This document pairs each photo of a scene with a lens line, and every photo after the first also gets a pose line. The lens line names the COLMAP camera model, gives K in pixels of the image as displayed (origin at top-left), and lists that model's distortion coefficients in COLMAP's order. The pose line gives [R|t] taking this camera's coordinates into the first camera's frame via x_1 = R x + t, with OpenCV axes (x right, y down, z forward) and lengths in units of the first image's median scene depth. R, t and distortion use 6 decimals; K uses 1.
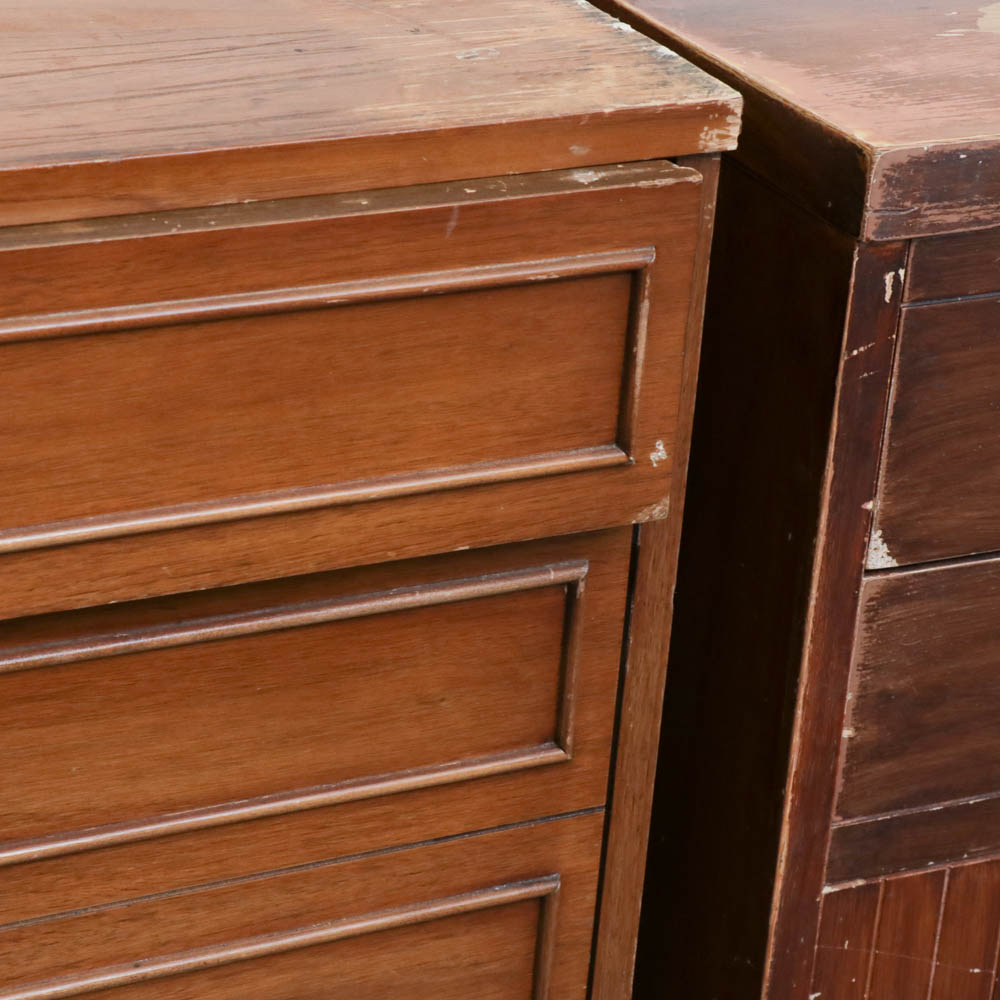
lens RADIAL K [[3625.2, 0, 498.0], [0, 3625.2, 503.2], [0, 0, 1]] dist [0.329647, 0.000000]
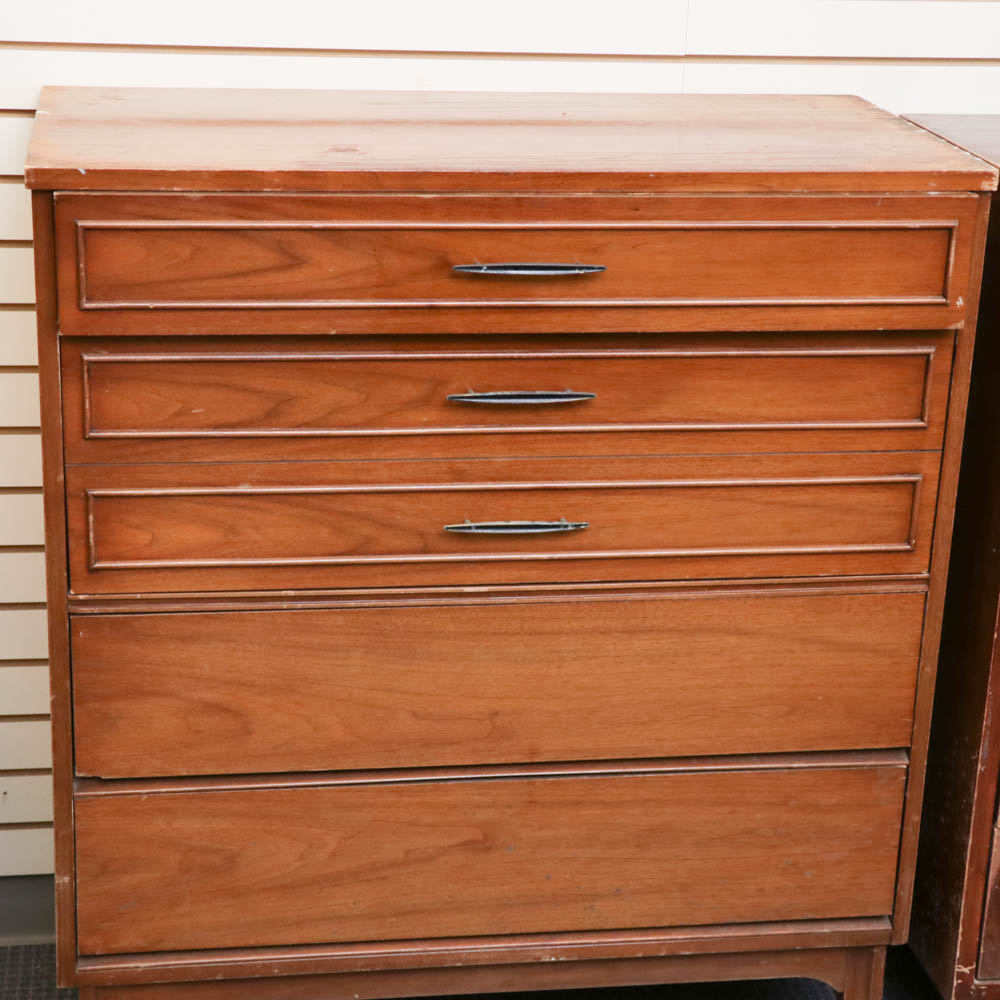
lens RADIAL K [[2199.3, 0, 501.1], [0, 2199.3, 506.7], [0, 0, 1]] dist [0.079039, 0.000000]
pose [[0.943706, 0.070834, -0.323113, 0.267035], [-0.103137, 0.991118, -0.083953, 0.314036], [0.314296, 0.112552, 0.942629, -0.647403]]
